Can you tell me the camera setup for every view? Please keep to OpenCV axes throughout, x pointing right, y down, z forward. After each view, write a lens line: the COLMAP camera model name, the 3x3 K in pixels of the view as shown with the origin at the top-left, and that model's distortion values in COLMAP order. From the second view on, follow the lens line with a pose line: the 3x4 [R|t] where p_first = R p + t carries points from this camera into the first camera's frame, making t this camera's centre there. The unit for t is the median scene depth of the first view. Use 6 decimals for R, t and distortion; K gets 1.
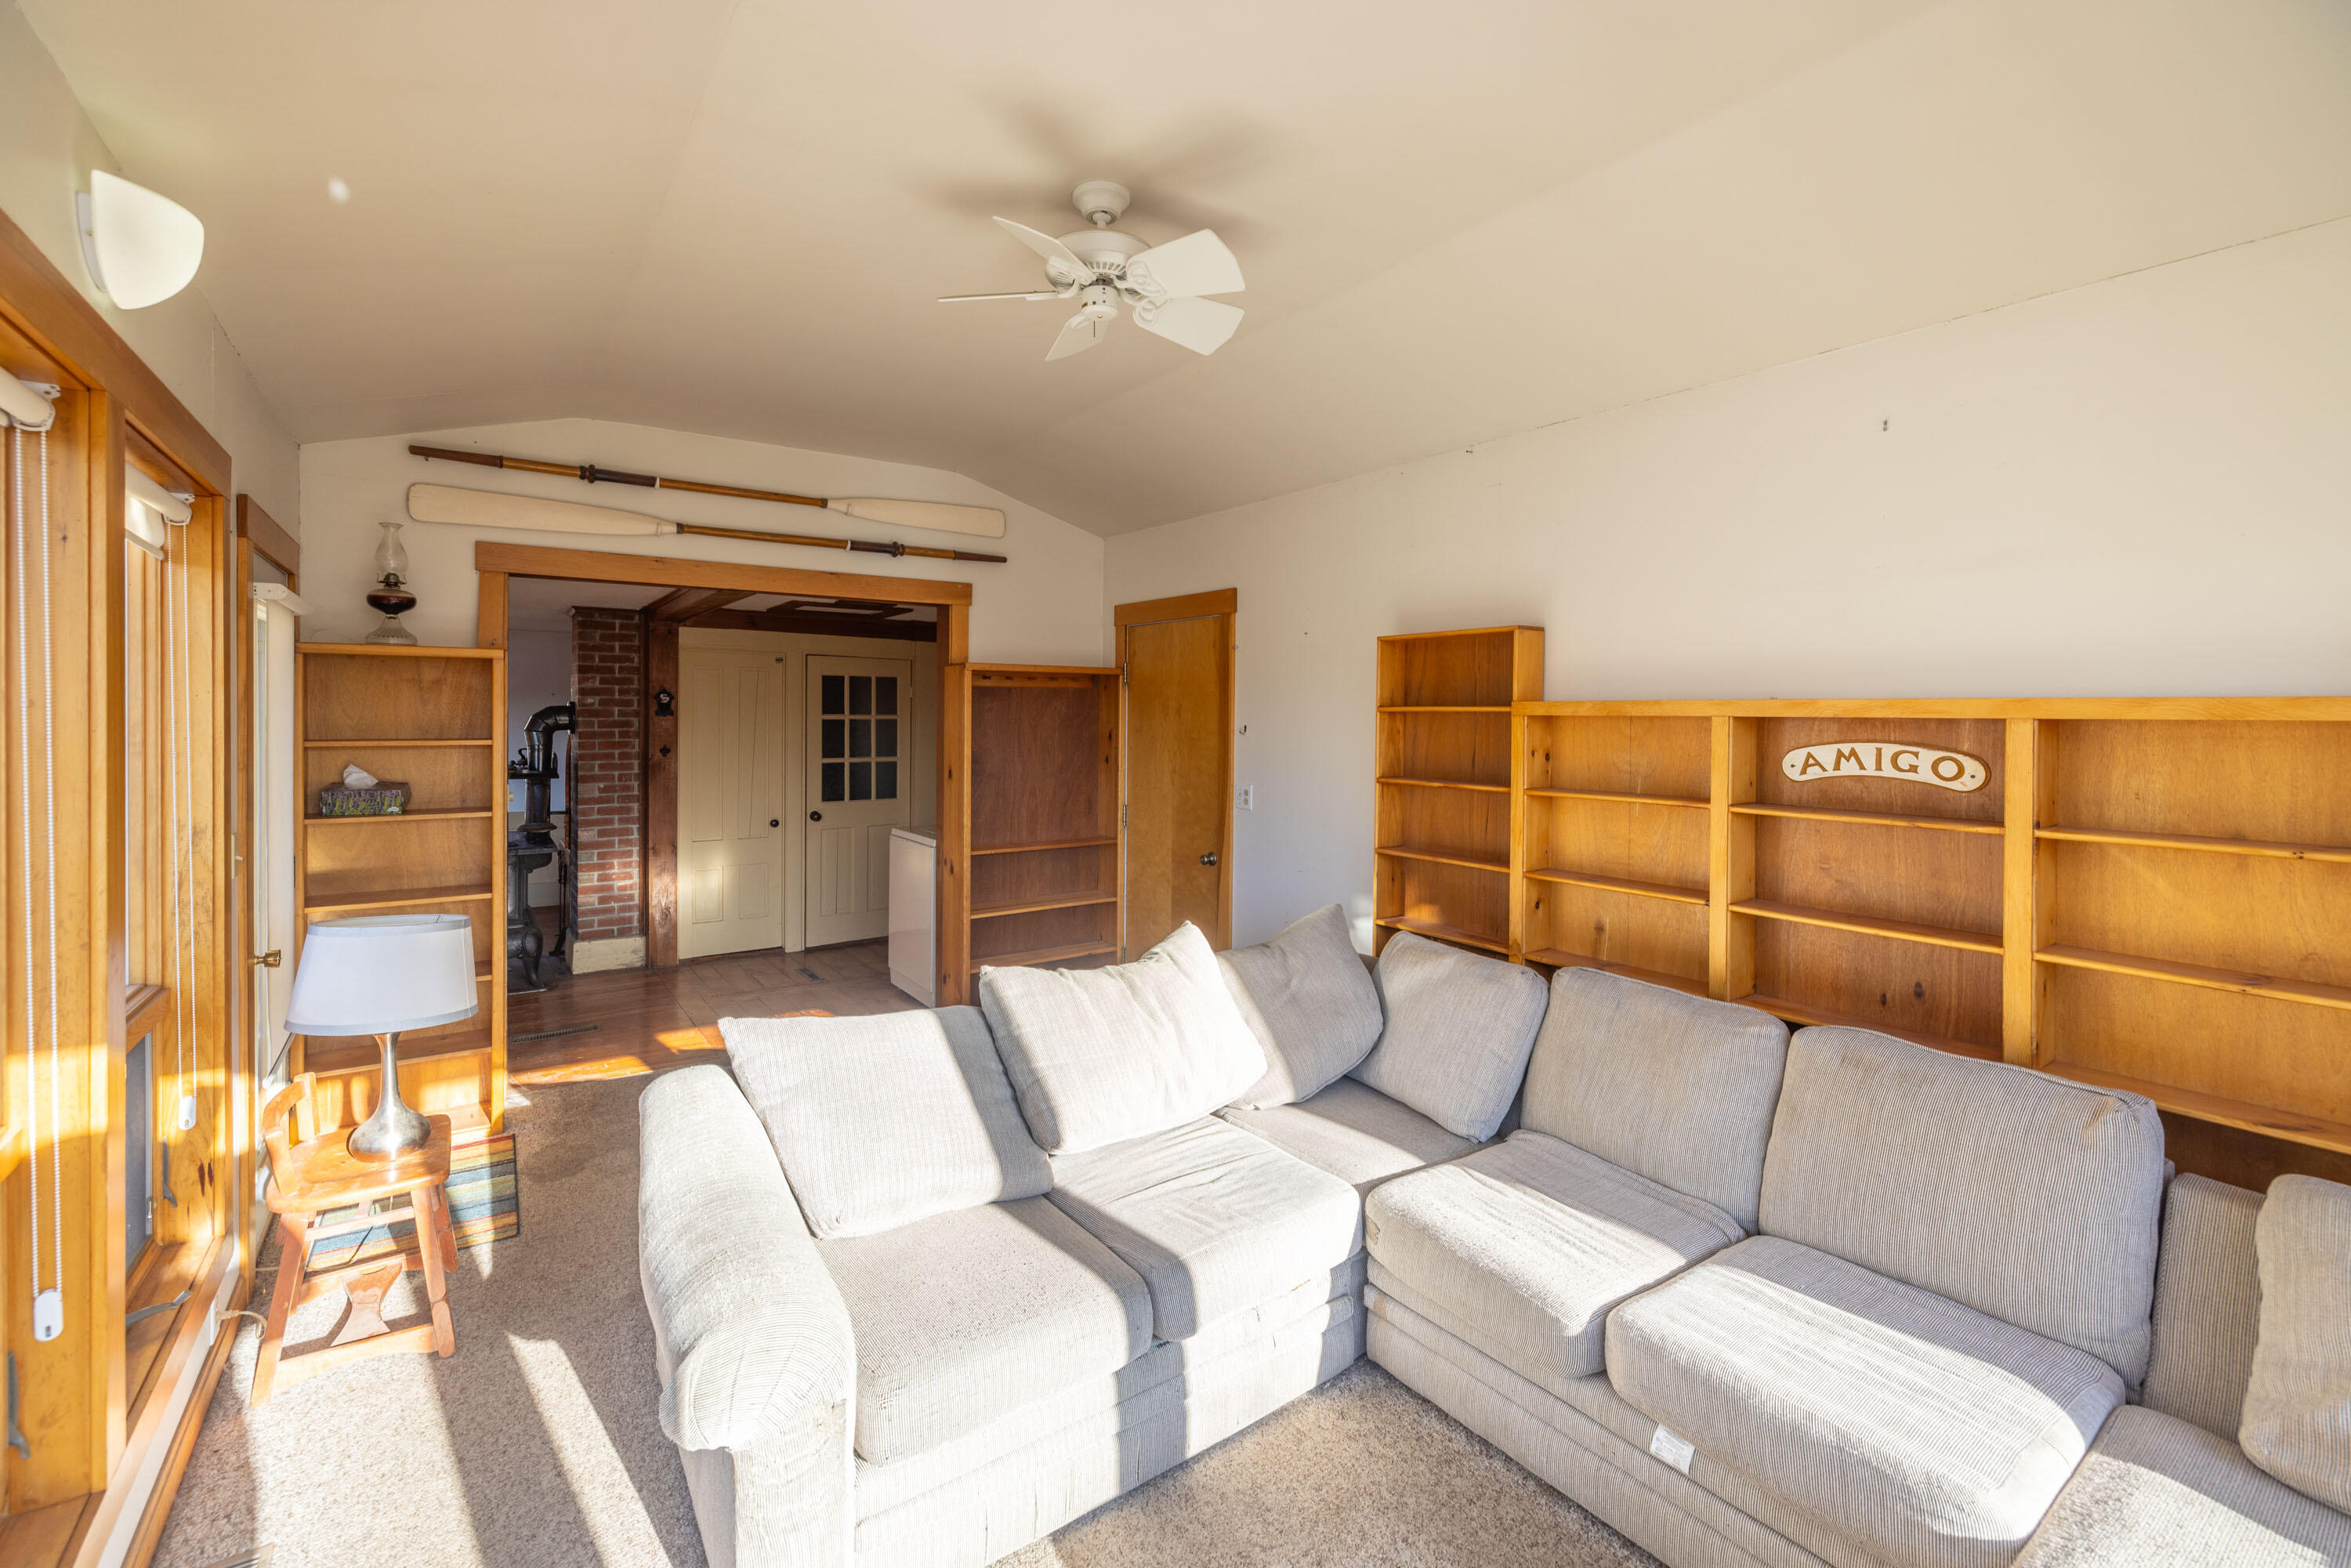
lens RADIAL K [[1015.8, 0, 1137.4], [0, 1015.8, 718.8], [0, 0, 1]] dist [0.001322, -0.003336]
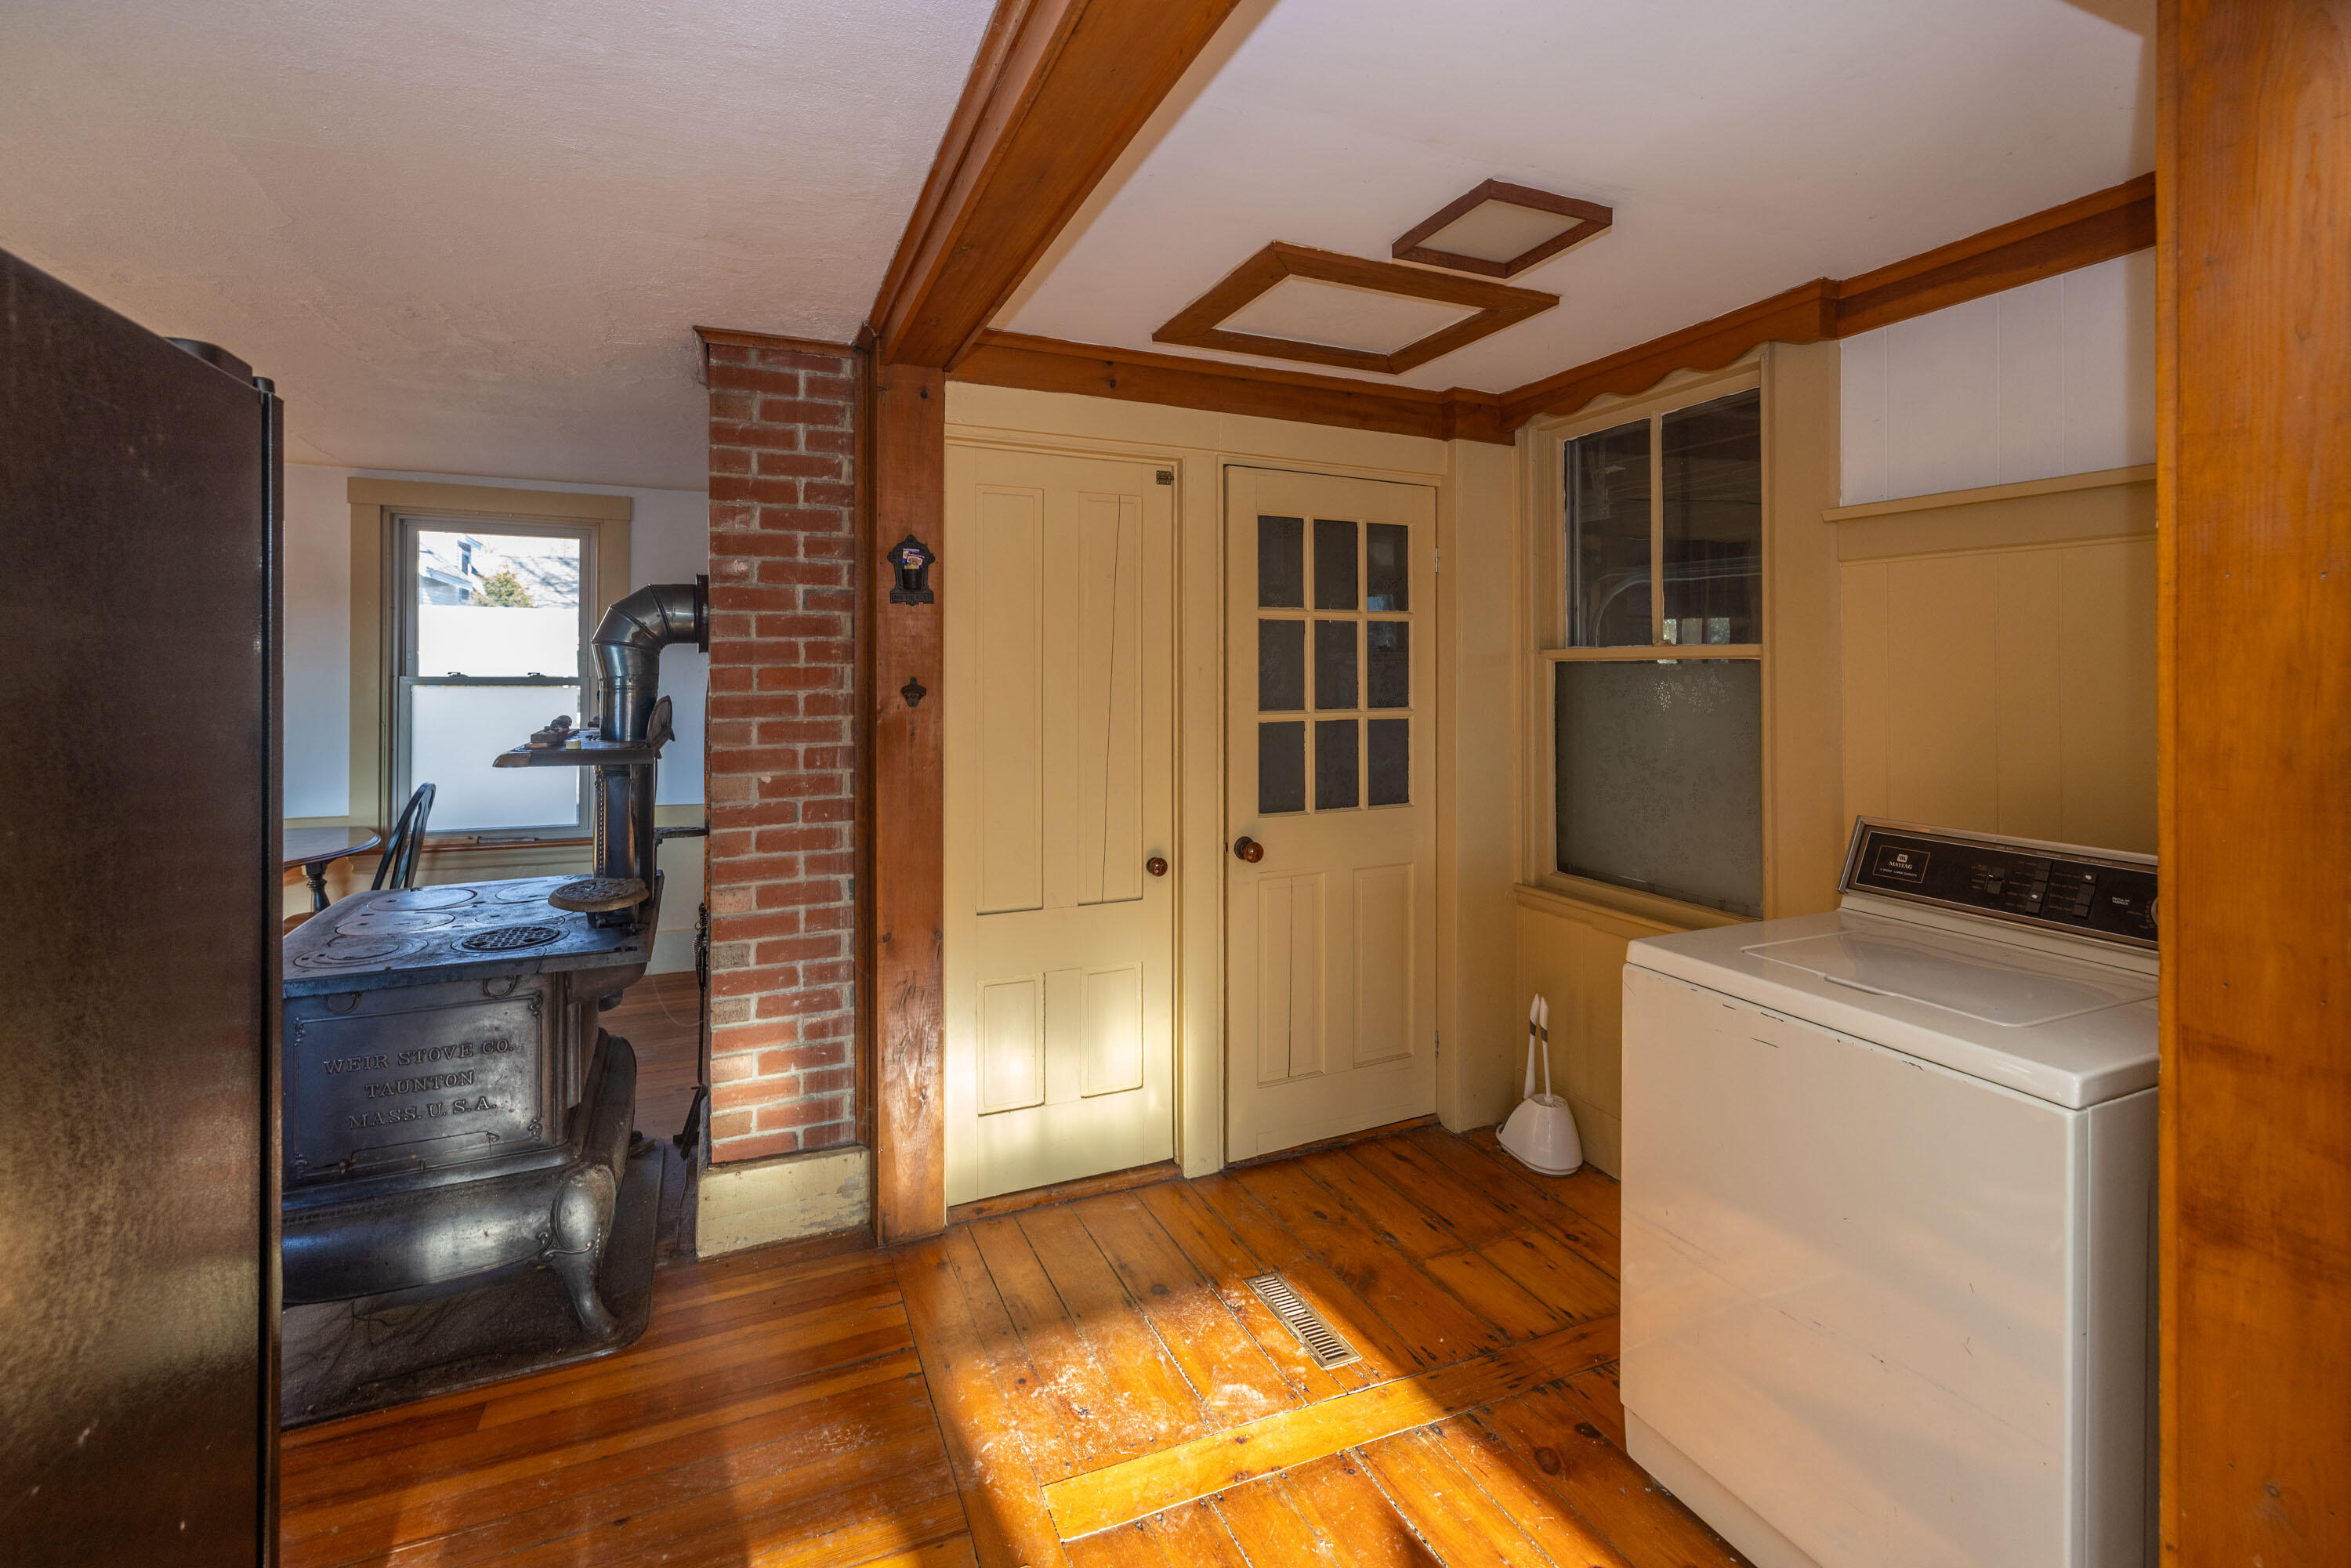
lens RADIAL K [[1015.8, 0, 1144.2], [0, 1015.8, 666.4], [0, 0, 1]] dist [0.001322, -0.003336]
pose [[0.981134, -0.009861, -0.193077, -0.298669], [0.007657, 0.999897, -0.012159, 0.027156], [0.193177, 0.010451, 0.981108, 0.625529]]
